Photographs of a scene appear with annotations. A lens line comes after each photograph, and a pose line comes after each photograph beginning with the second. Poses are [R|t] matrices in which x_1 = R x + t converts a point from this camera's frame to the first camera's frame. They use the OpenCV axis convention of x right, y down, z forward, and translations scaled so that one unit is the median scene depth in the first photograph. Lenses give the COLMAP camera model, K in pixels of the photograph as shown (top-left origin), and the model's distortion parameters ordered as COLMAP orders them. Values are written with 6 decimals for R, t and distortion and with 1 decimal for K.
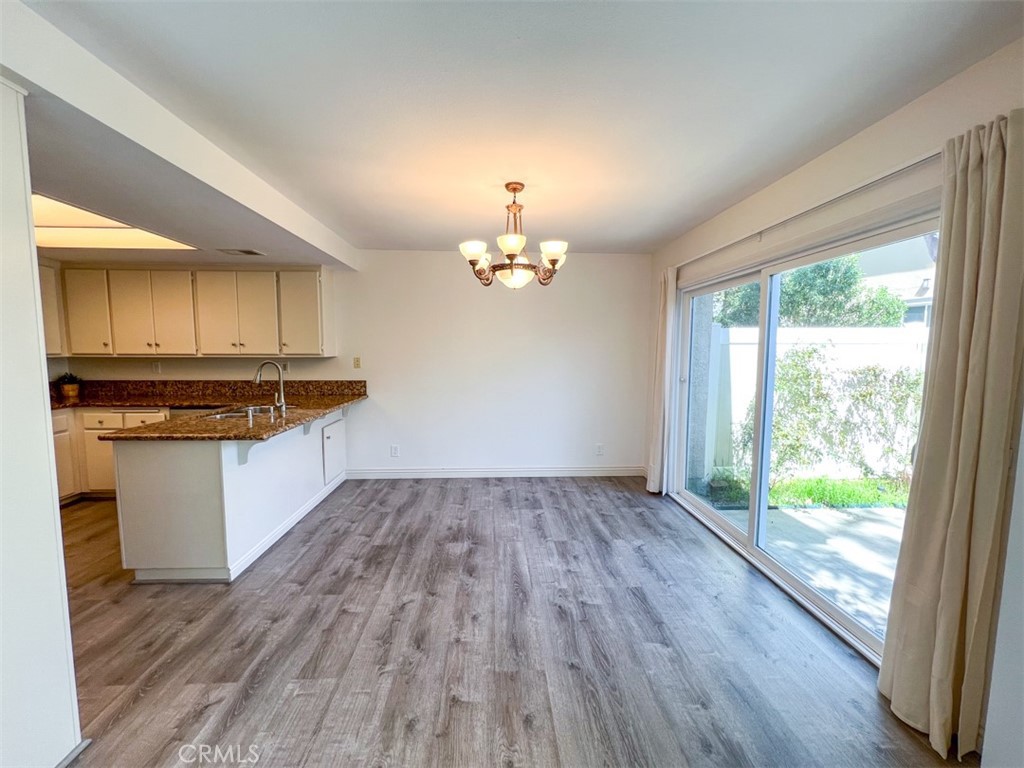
lens RADIAL K [[409.3, 0, 483.8], [0, 409.3, 381.1], [0, 0, 1]] dist [0.000120, 0.000099]
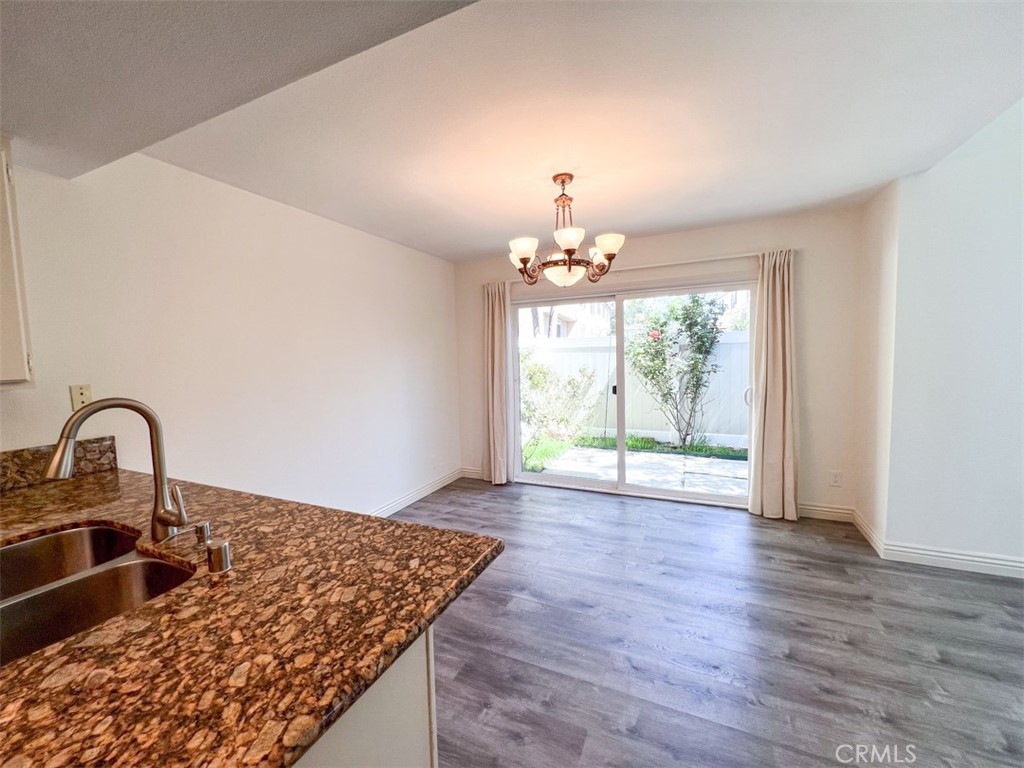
lens RADIAL K [[409.8, 0, 538.0], [0, 409.8, 381.5], [0, 0, 1]] dist [-0.000810, -0.000117]
pose [[0.425452, -0.076391, 0.901751, -0.758598], [0.099806, 0.994313, 0.037143, -0.046510], [-0.899461, 0.074197, 0.430657, 0.621554]]
